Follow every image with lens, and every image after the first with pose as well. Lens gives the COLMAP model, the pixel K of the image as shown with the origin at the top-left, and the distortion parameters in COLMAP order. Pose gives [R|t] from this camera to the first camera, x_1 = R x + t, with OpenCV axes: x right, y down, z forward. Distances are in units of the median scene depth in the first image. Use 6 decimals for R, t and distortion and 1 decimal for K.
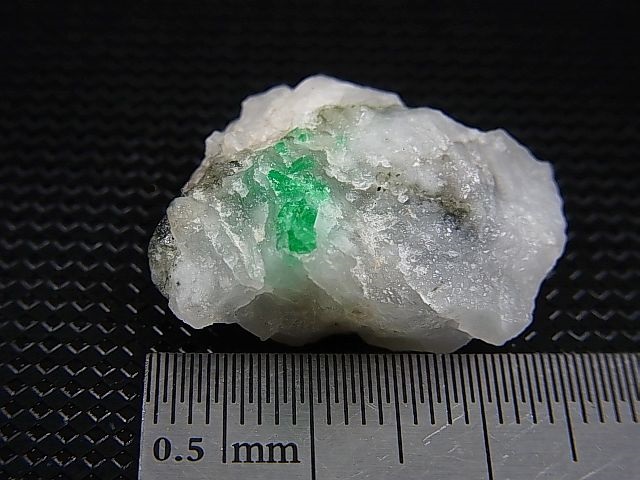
lens RADIAL K [[1564.2, 0, 319.6], [0, 1564.2, 240.0], [0, 0, 1]] dist [-0.398550, 0.000000]
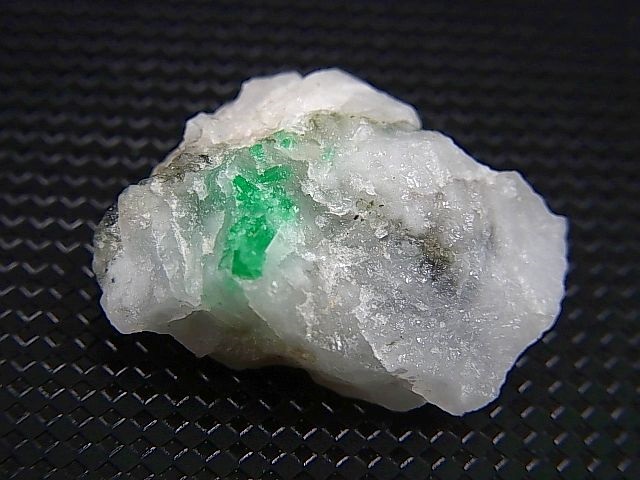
lens RADIAL K [[1564.2, 0, 319.9], [0, 1564.2, 240.1], [0, 0, 1]] dist [-0.398550, 0.000000]
pose [[0.975747, 0.196340, -0.096785, 0.106381], [-0.188592, 0.978485, 0.083666, -0.090499], [0.111130, -0.063384, 0.991783, 0.117293]]
